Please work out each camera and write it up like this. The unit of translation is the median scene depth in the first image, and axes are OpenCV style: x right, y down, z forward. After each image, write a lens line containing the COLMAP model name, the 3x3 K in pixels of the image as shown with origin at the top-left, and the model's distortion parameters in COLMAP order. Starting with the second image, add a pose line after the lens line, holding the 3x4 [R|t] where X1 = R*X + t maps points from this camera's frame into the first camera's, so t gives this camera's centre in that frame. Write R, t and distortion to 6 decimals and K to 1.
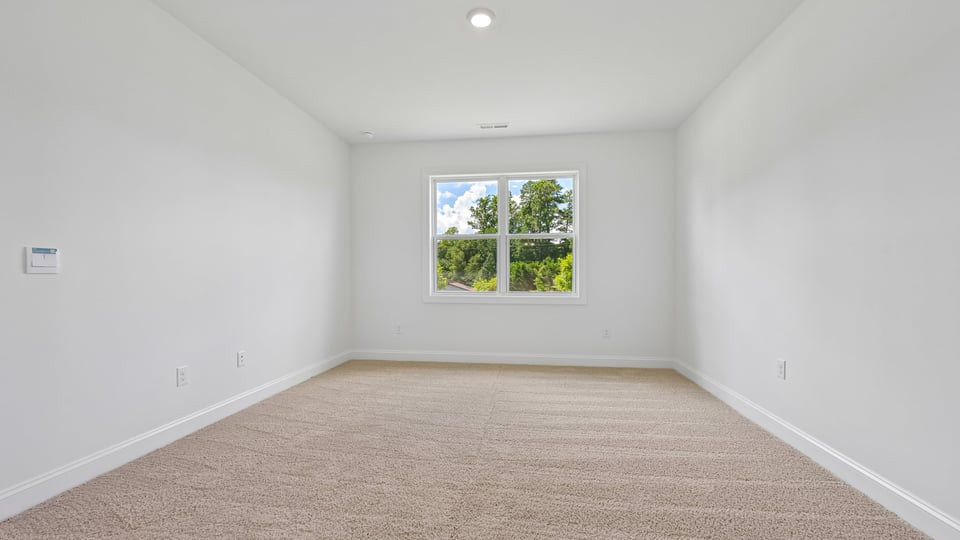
lens RADIAL K [[379.4, 0, 484.7], [0, 379.4, 270.8], [0, 0, 1]] dist [-0.001094, 0.001073]
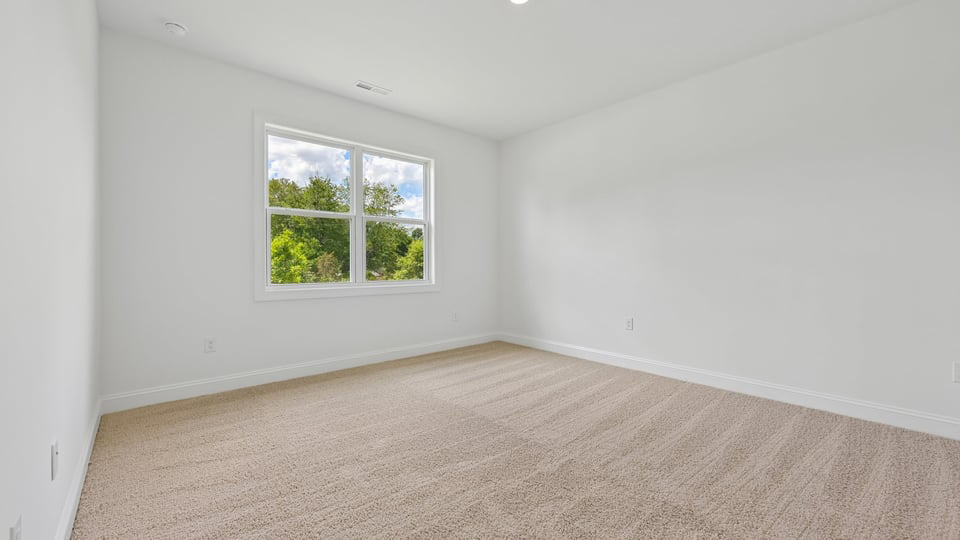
lens RADIAL K [[379.4, 0, 474.2], [0, 379.4, 255.4], [0, 0, 1]] dist [-0.001094, 0.001073]
pose [[0.672082, 0.016103, 0.740302, -0.465163], [-0.007078, 0.999858, -0.015323, 0.008200], [-0.740443, 0.005058, 0.672100, 0.263981]]
